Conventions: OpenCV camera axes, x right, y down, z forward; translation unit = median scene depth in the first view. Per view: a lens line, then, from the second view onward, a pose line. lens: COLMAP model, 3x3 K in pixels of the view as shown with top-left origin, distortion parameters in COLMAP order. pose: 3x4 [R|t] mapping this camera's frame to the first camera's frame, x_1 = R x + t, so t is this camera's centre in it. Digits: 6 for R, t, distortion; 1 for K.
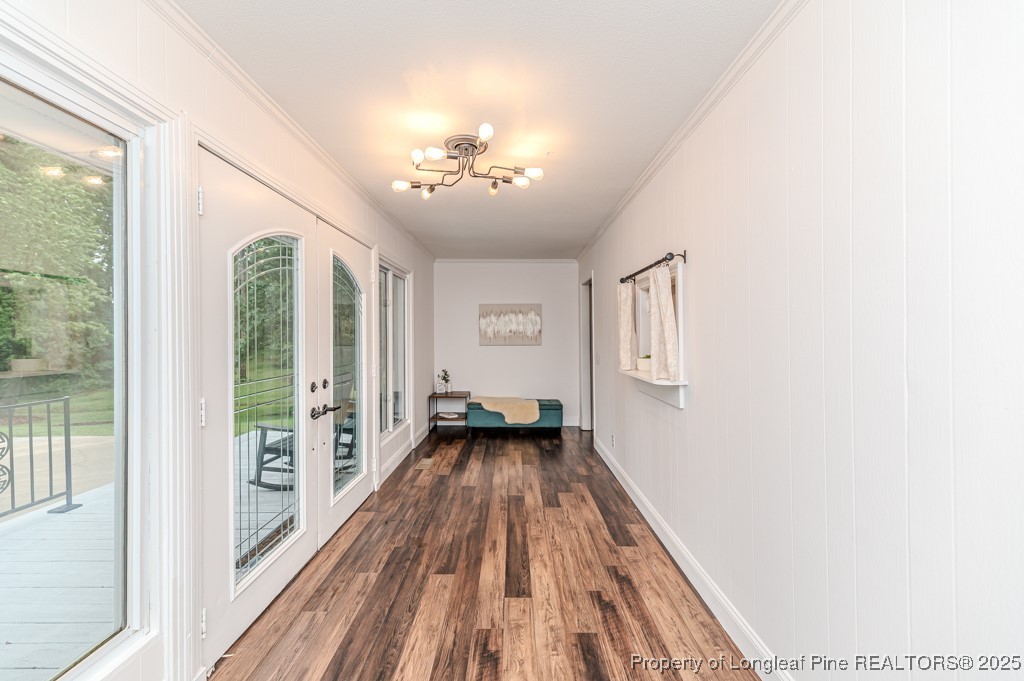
lens RADIAL K [[410.3, 0, 508.6], [0, 410.3, 340.4], [0, 0, 1]] dist [0.004003, -0.000353]
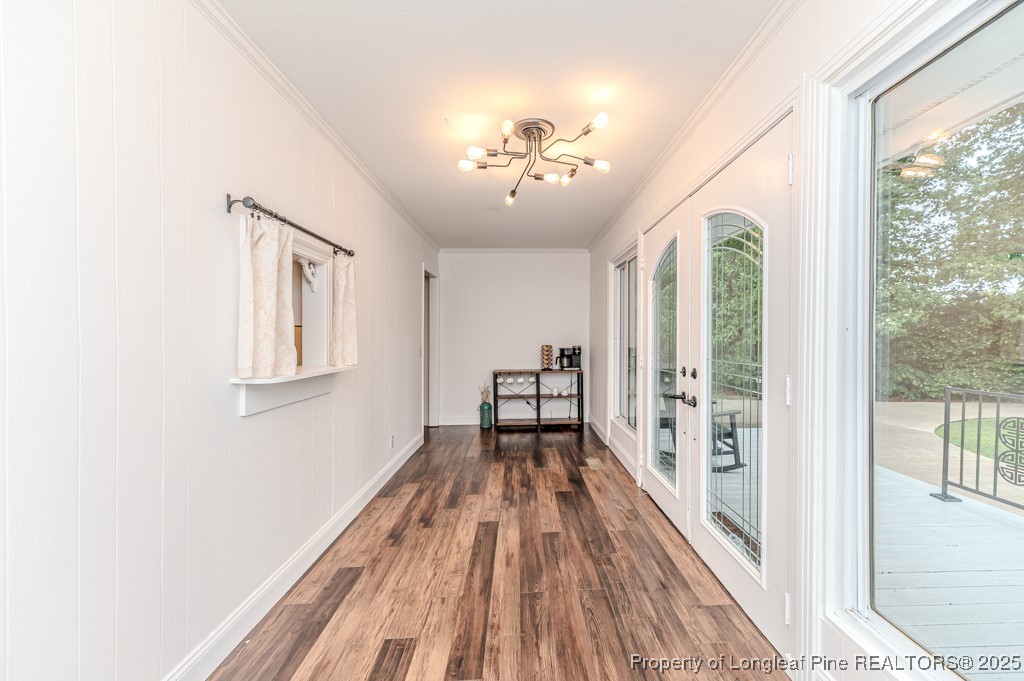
lens RADIAL K [[410.3, 0, 508.6], [0, 410.3, 340.4], [0, 0, 1]] dist [0.004003, -0.000353]
pose [[-0.999921, 0.002914, 0.012192, -0.050621], [0.003129, 0.999840, 0.017608, 0.015237], [-0.012139, 0.017644, -0.999771, 1.969624]]
